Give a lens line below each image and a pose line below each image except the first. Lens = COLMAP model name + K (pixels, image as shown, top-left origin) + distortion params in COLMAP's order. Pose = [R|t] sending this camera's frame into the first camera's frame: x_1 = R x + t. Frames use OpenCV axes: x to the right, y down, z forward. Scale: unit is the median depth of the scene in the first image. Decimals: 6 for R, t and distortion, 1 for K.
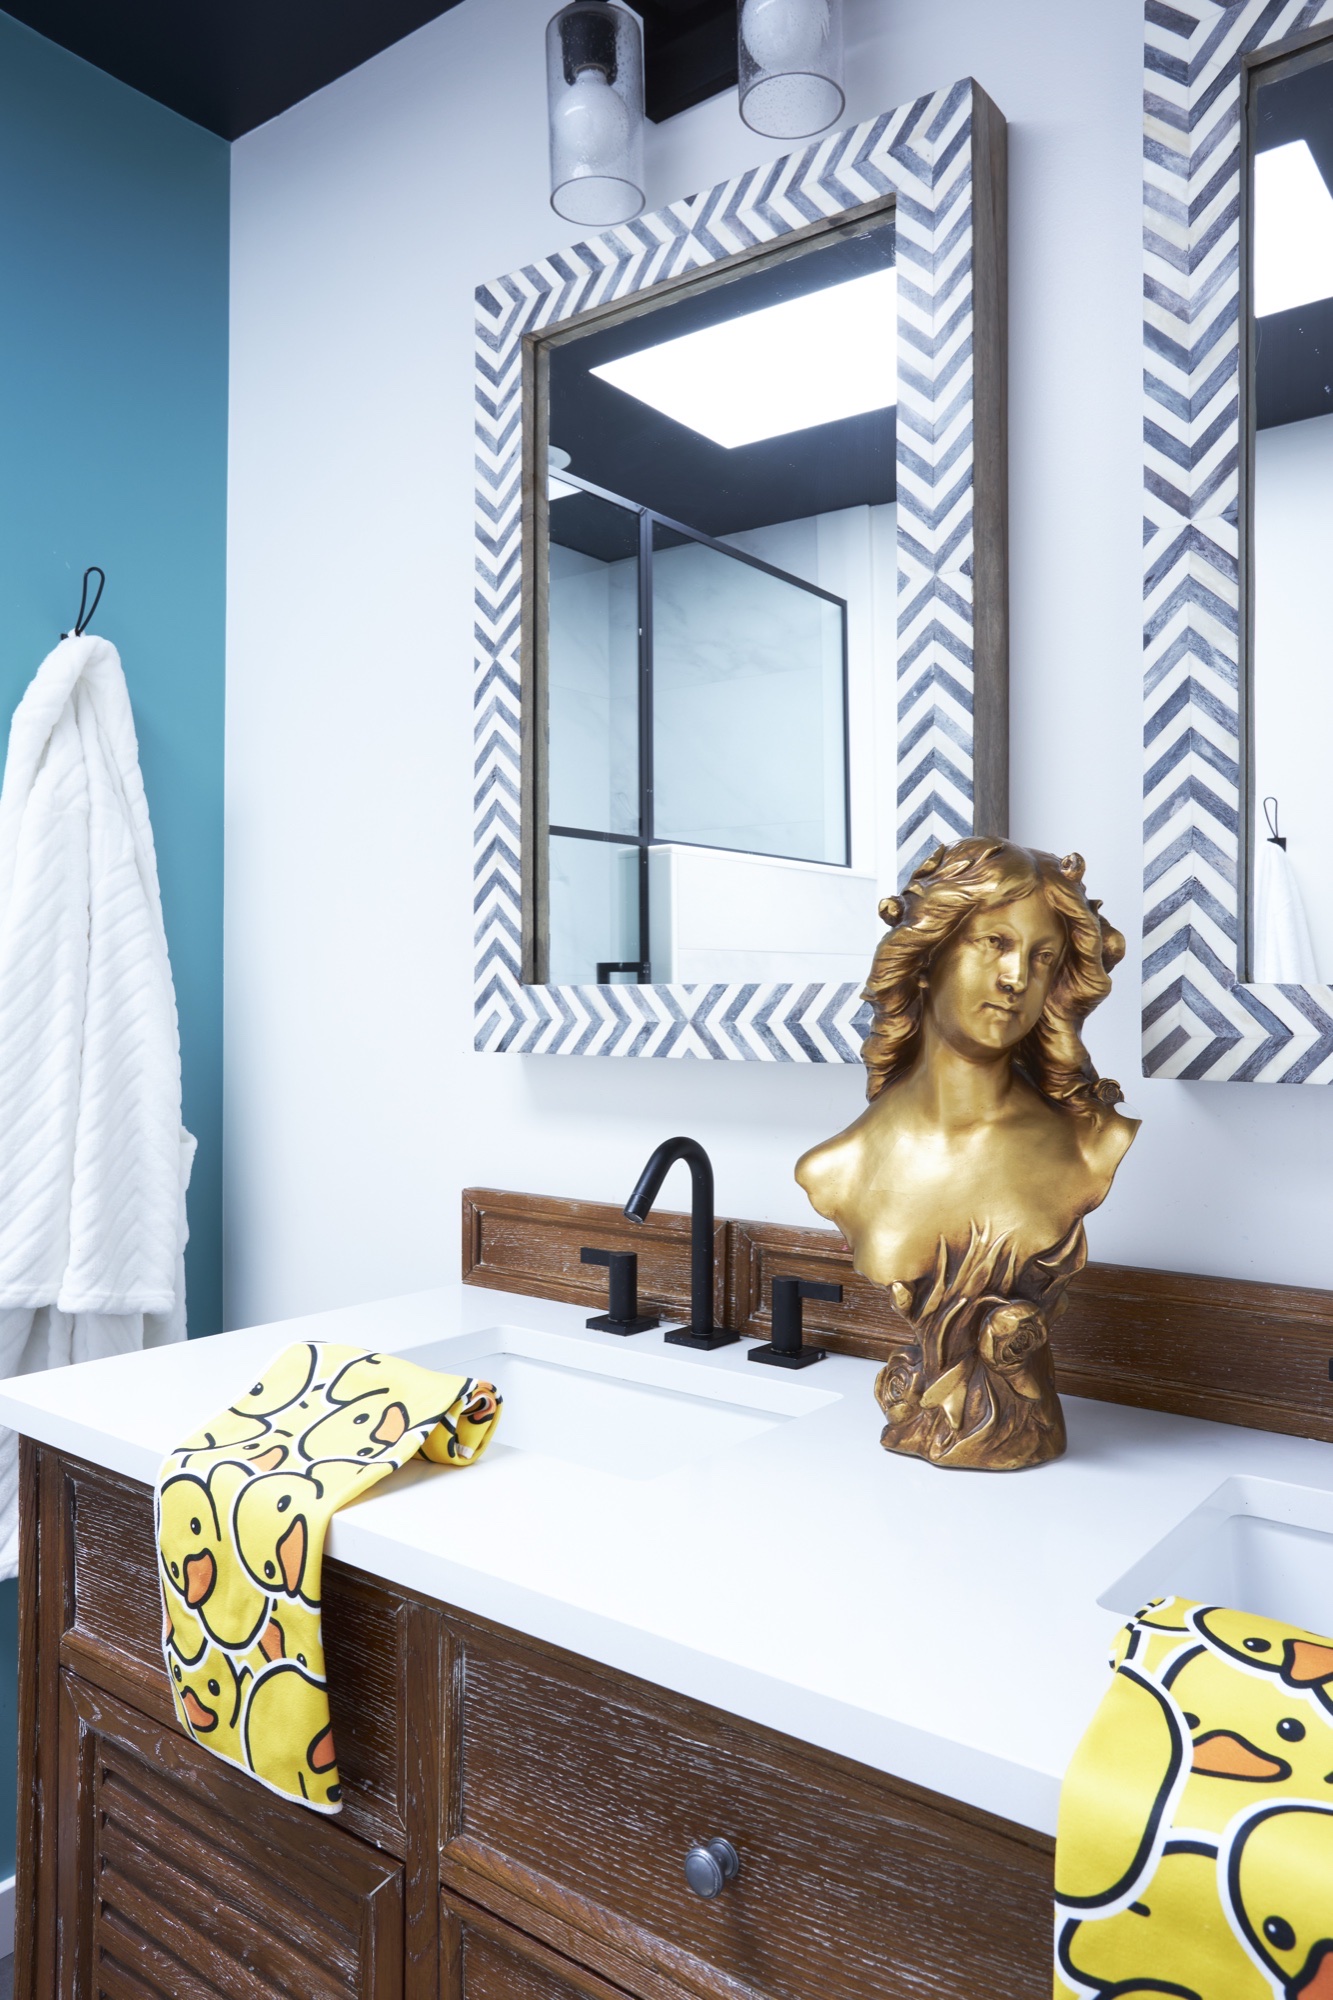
lens RADIAL K [[1394.4, 0, 658.9], [0, 1394.4, 996.6], [0, 0, 1]] dist [-0.050478, 0.052952]
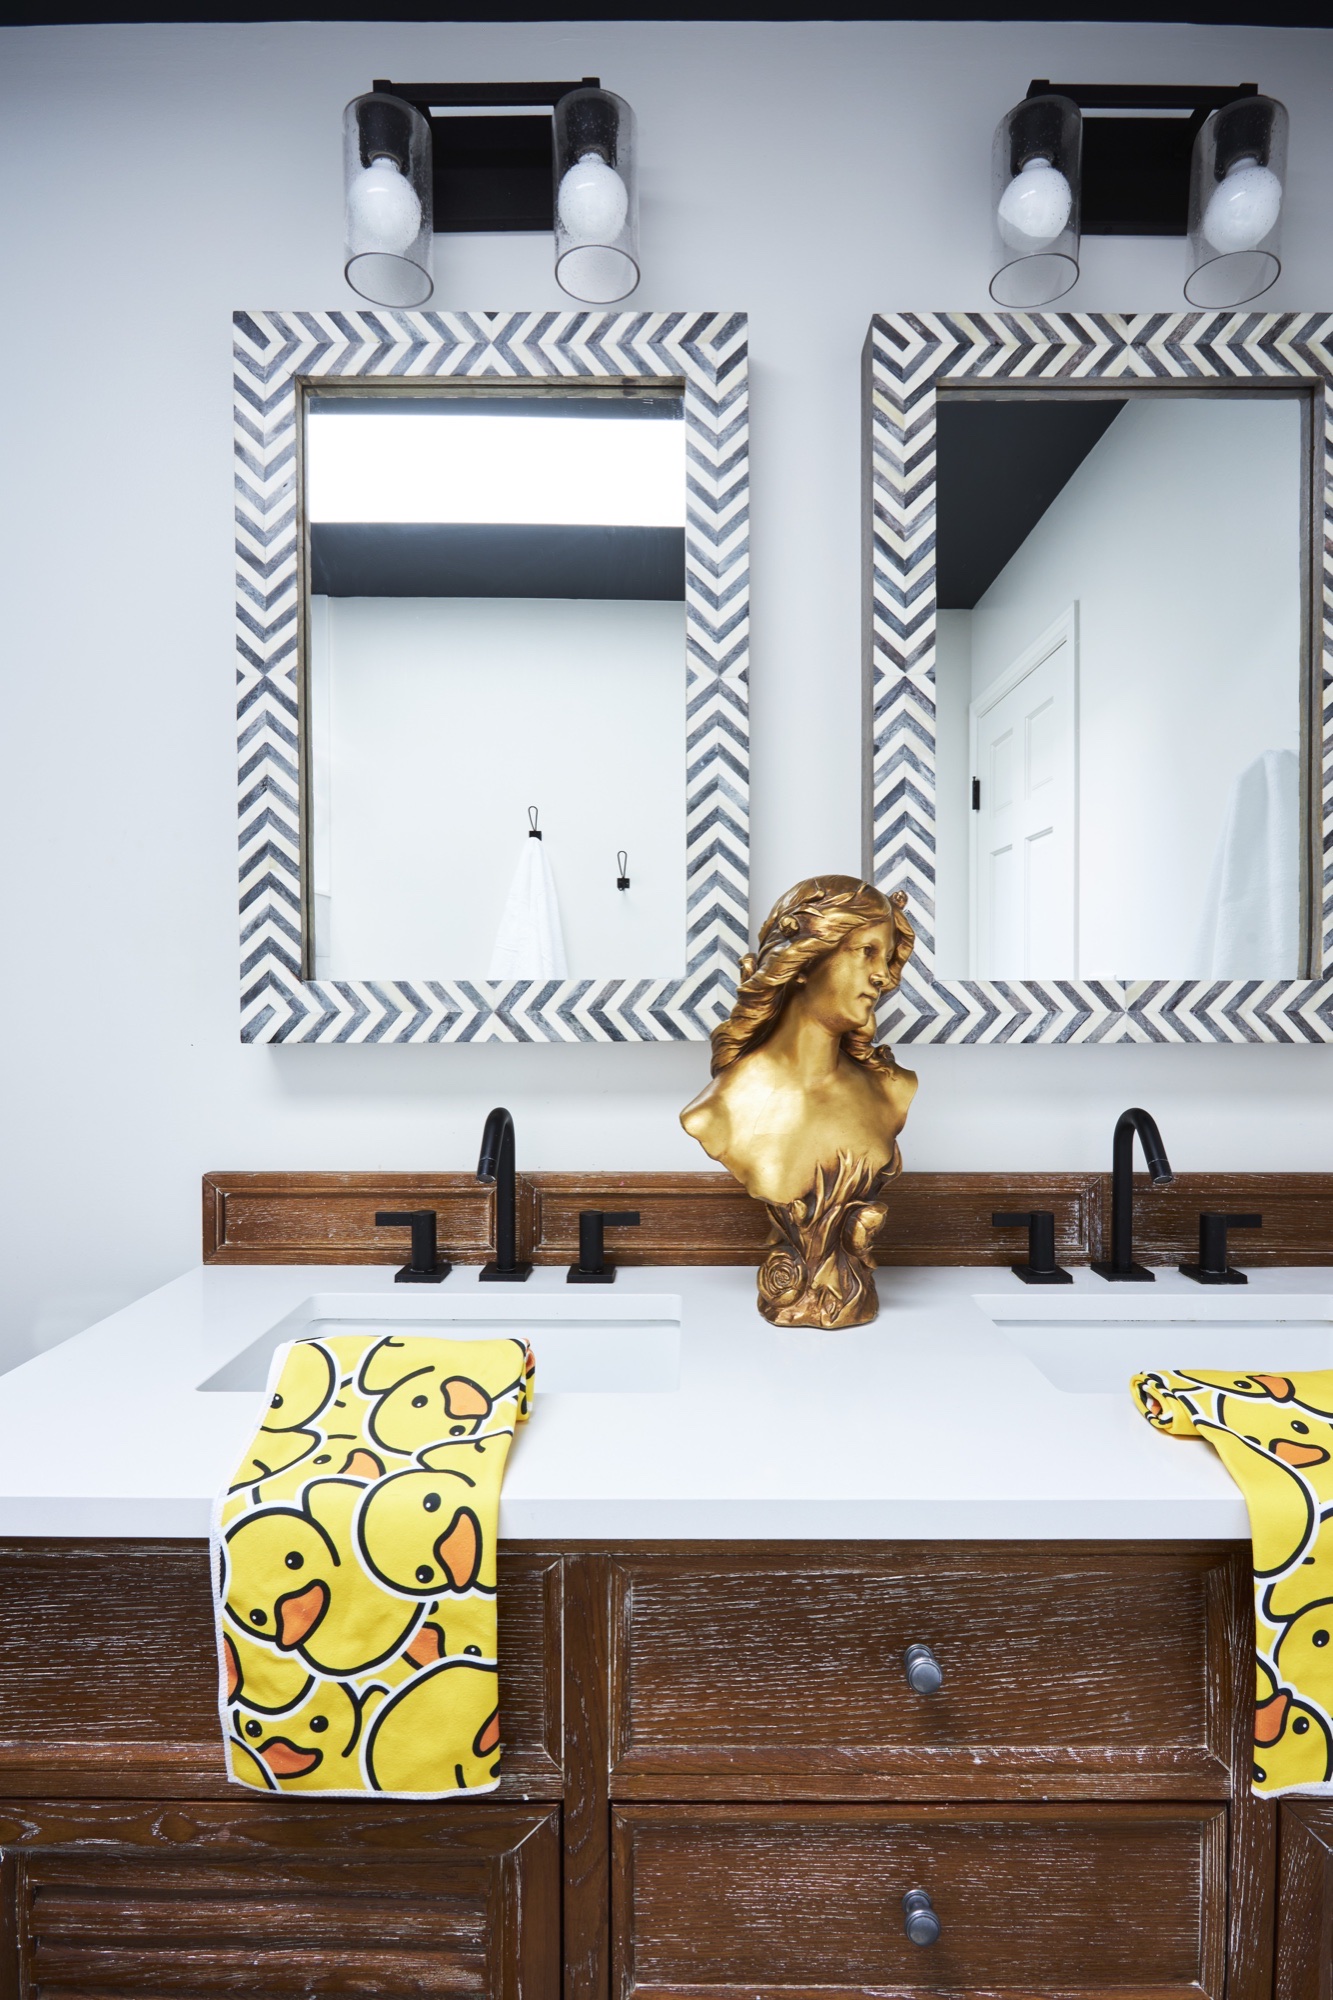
lens RADIAL K [[1002.3, 0, 664.2], [0, 1002.3, 1005.0], [0, 0, 1]] dist [-0.001064, -0.003370]
pose [[0.792464, -0.011616, 0.609808, -0.492960], [0.003944, 0.999895, 0.013922, 0.001069], [-0.609906, -0.008628, 0.792427, 0.287590]]
